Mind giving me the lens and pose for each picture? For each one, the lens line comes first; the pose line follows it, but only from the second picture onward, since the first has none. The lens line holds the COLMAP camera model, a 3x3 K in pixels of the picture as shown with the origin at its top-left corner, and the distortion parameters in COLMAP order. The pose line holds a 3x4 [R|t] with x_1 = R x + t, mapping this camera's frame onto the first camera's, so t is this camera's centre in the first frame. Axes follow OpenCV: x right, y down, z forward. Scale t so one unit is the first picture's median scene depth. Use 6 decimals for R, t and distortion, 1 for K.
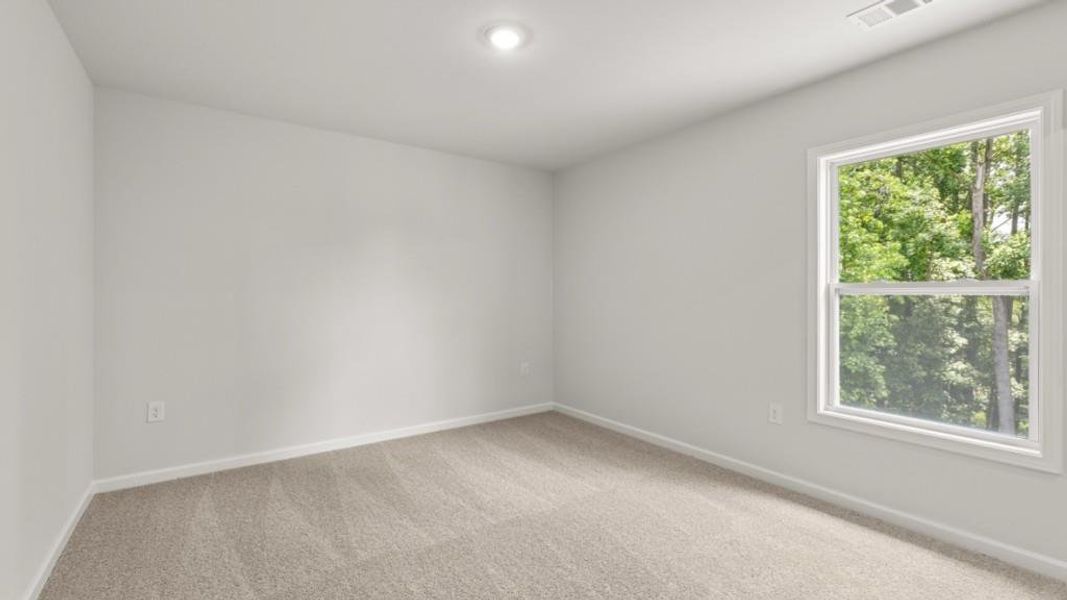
lens RADIAL K [[463.4, 0, 530.1], [0, 463.4, 299.0], [0, 0, 1]] dist [-0.000463, -0.000087]
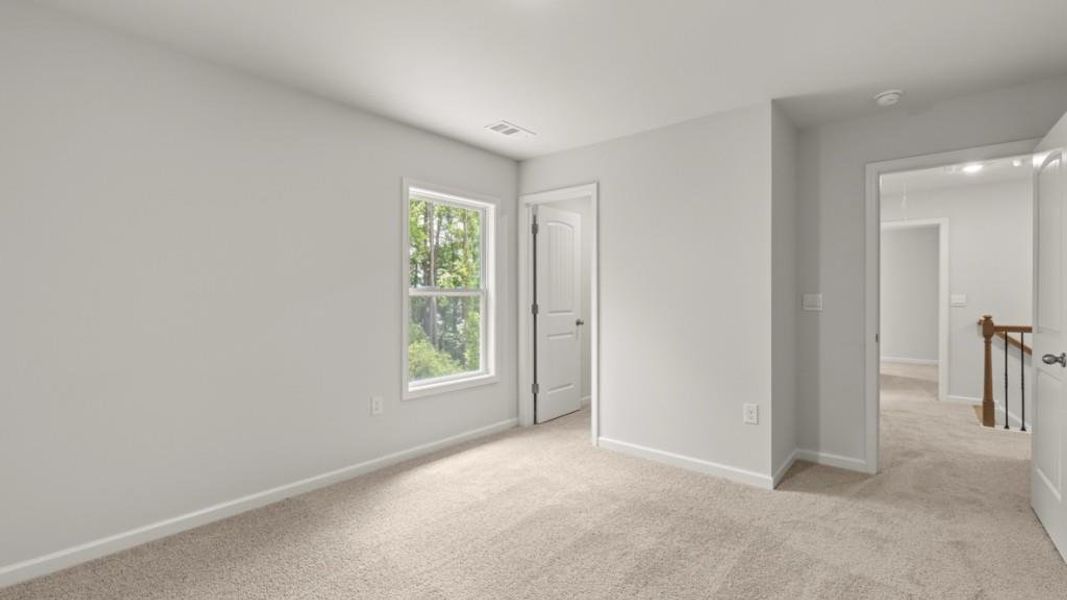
lens RADIAL K [[463.4, 0, 530.1], [0, 463.4, 299.0], [0, 0, 1]] dist [-0.000463, -0.000087]
pose [[-0.259774, -0.000722, 0.965669, -0.660784], [0.012673, 0.999911, 0.004157, -0.004481], [-0.965586, 0.013318, -0.259741, 0.983819]]
